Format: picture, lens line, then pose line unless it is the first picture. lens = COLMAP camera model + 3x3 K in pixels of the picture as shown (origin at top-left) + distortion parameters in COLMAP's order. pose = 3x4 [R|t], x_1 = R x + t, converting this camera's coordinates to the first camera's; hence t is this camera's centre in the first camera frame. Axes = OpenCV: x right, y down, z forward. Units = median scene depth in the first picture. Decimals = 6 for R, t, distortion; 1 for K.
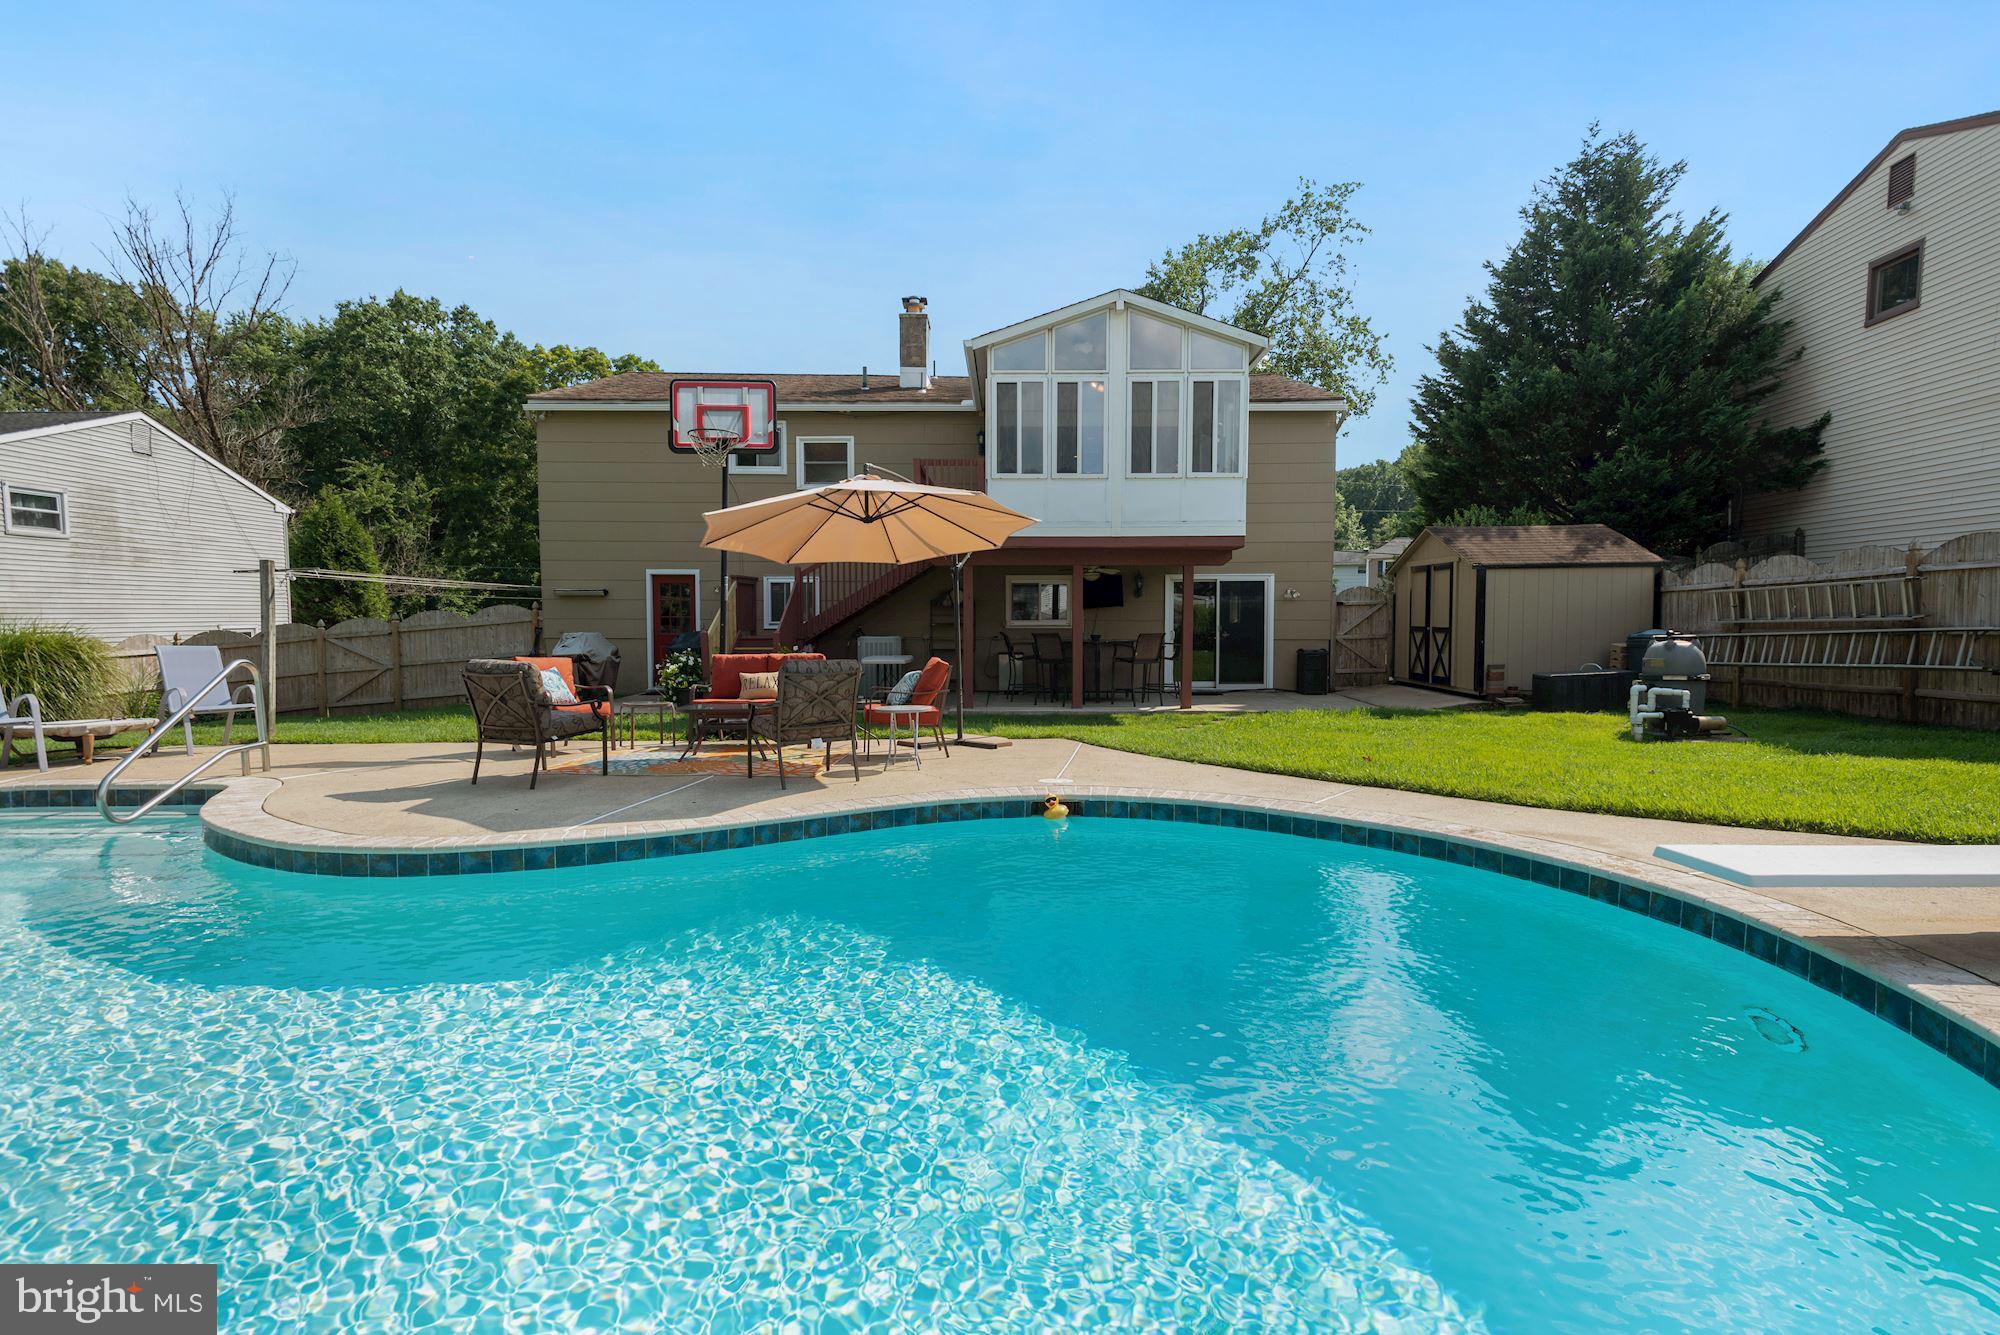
lens RADIAL K [[928.9, 0, 996.2], [0, 928.9, 684.9], [0, 0, 1]] dist [0.000742, 0.000481]
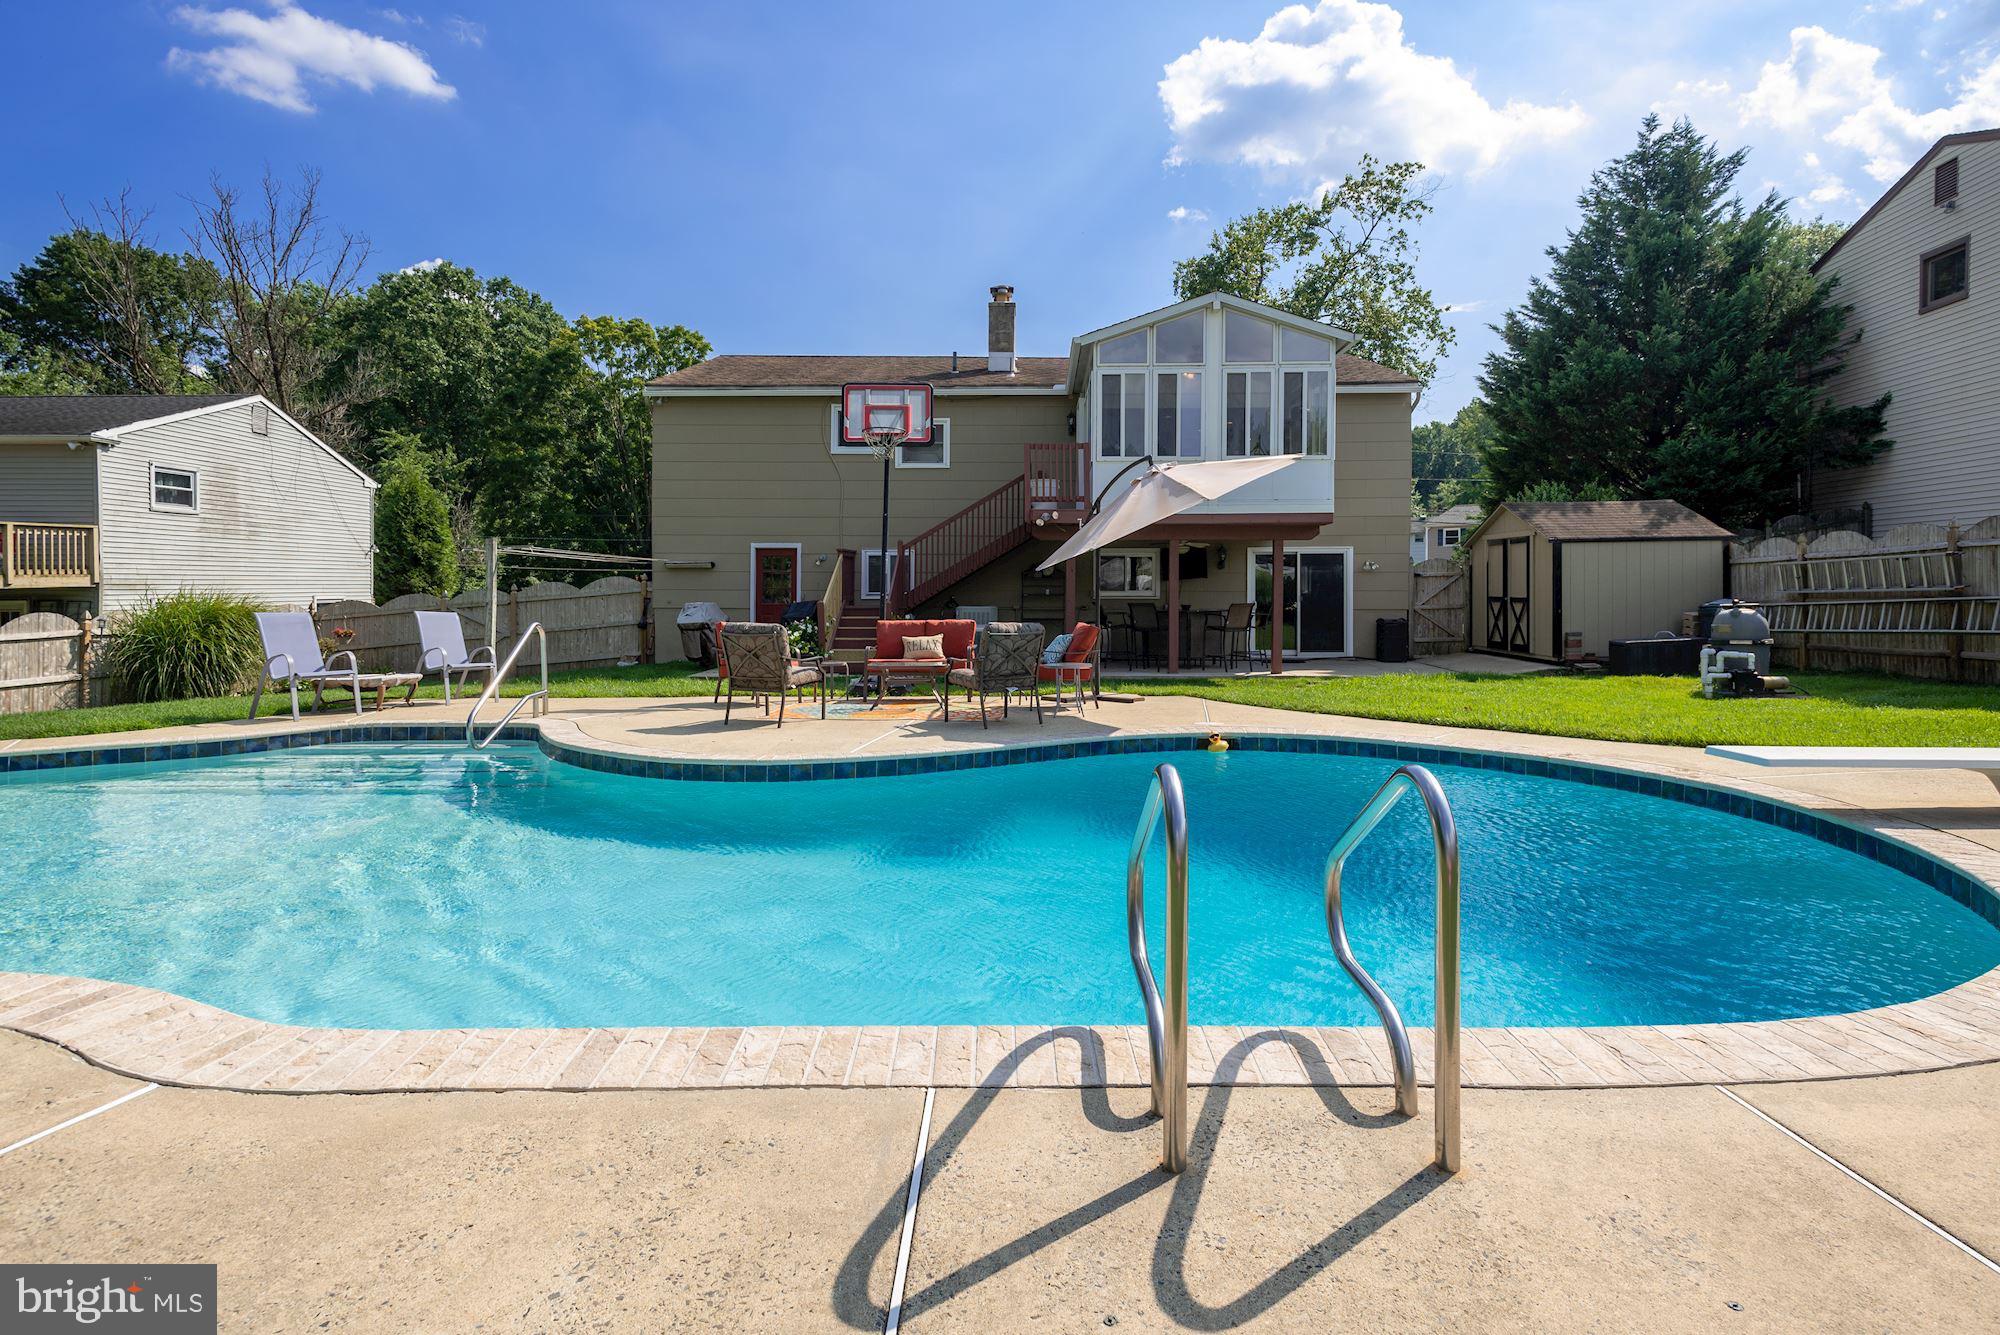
lens RADIAL K [[993.5, 0, 992.6], [0, 993.5, 609.2], [0, 0, 1]] dist [0.002523, 0.000579]
pose [[0.999593, 0.000325, -0.028523, -0.081417], [-0.001811, 0.998640, -0.052102, 0.010605], [0.028467, 0.052132, 0.998234, -0.135026]]
